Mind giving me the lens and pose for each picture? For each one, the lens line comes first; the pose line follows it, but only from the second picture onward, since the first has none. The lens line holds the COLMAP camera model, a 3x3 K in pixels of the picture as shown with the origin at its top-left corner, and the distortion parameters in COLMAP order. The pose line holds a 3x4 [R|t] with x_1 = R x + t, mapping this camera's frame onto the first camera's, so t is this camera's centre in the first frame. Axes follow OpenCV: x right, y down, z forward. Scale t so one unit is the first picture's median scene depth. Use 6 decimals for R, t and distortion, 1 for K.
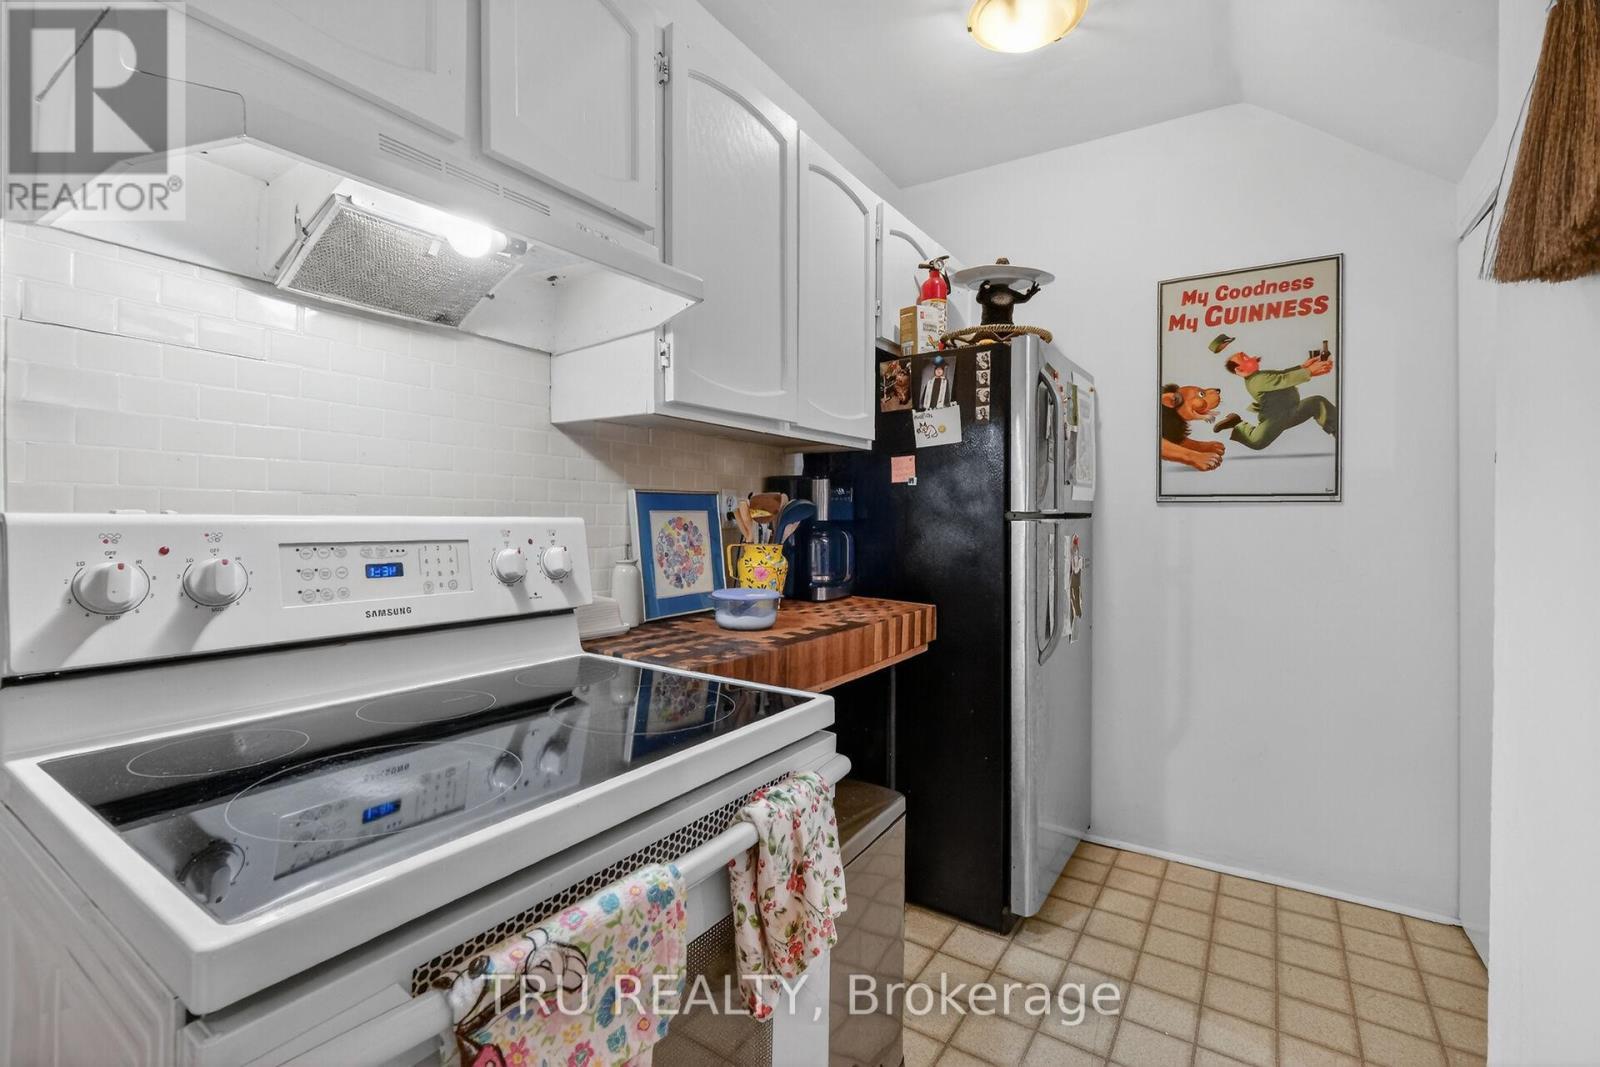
lens RADIAL K [[707.0, 0, 792.2], [0, 707.0, 518.9], [0, 0, 1]] dist [-0.000682, -0.000388]
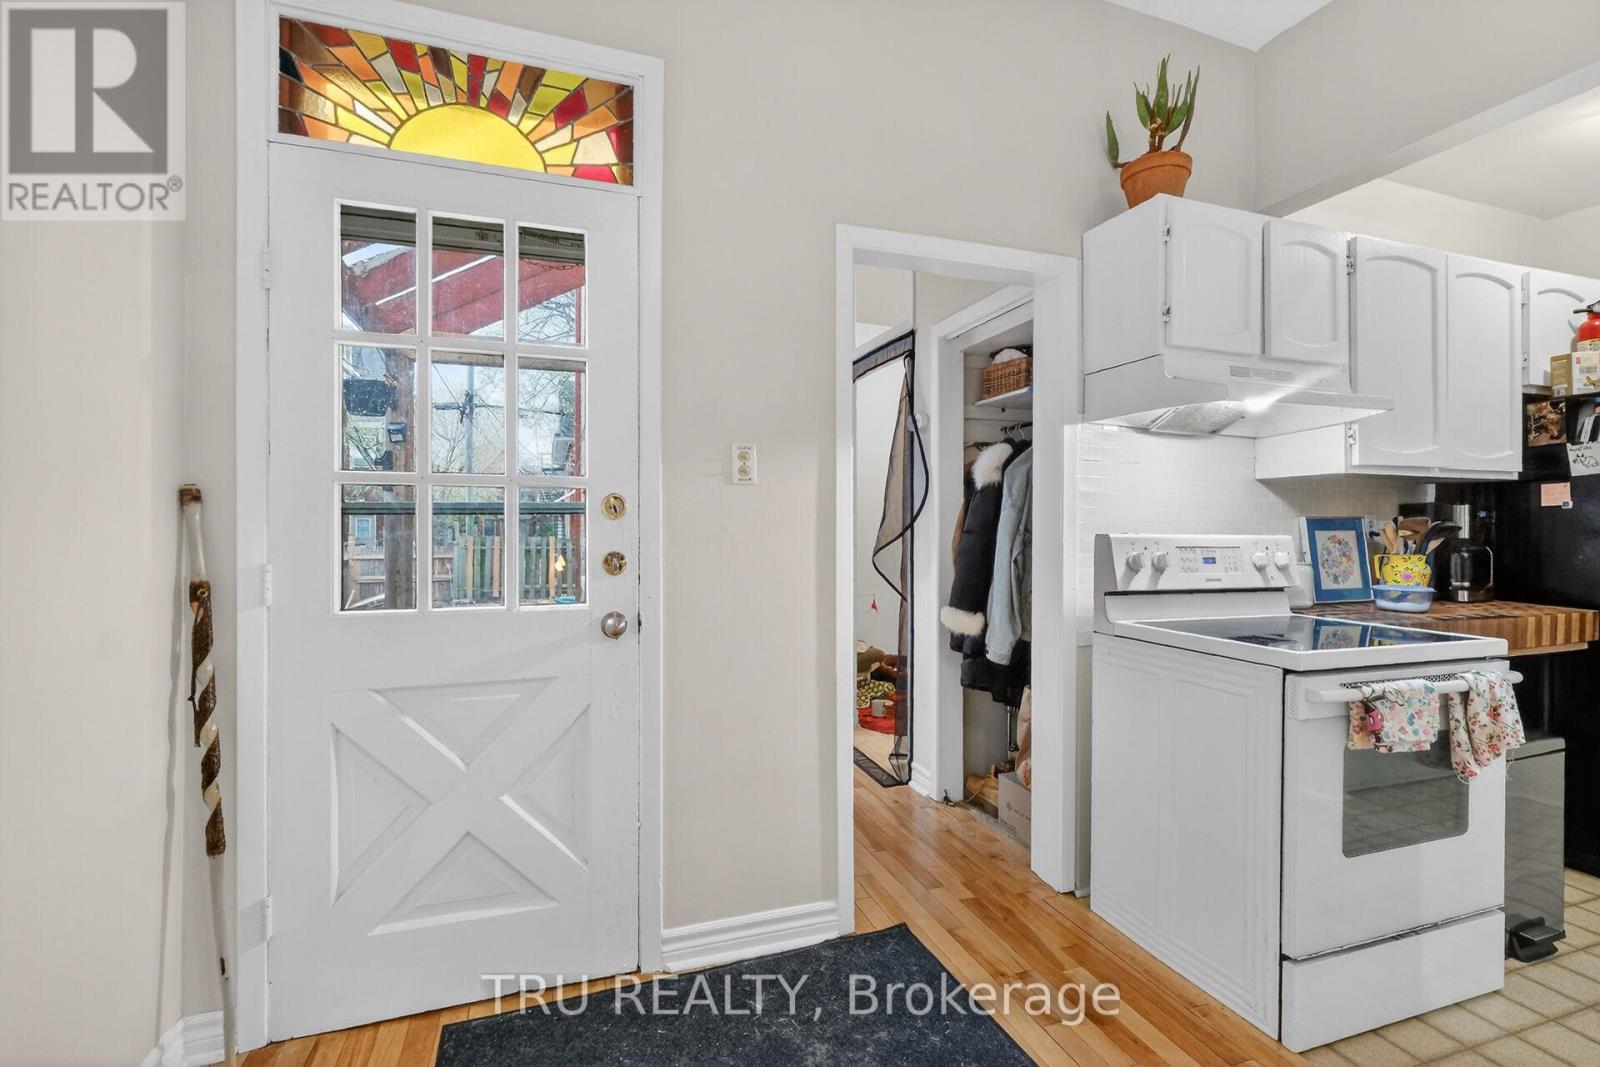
lens RADIAL K [[707.0, 0, 792.7], [0, 707.0, 529.6], [0, 0, 1]] dist [-0.000682, -0.000388]
pose [[0.792888, -0.002527, -0.609363, -0.155715], [-0.002057, 0.999975, -0.006823, -0.001665], [0.609364, 0.006663, 0.792862, -0.819067]]
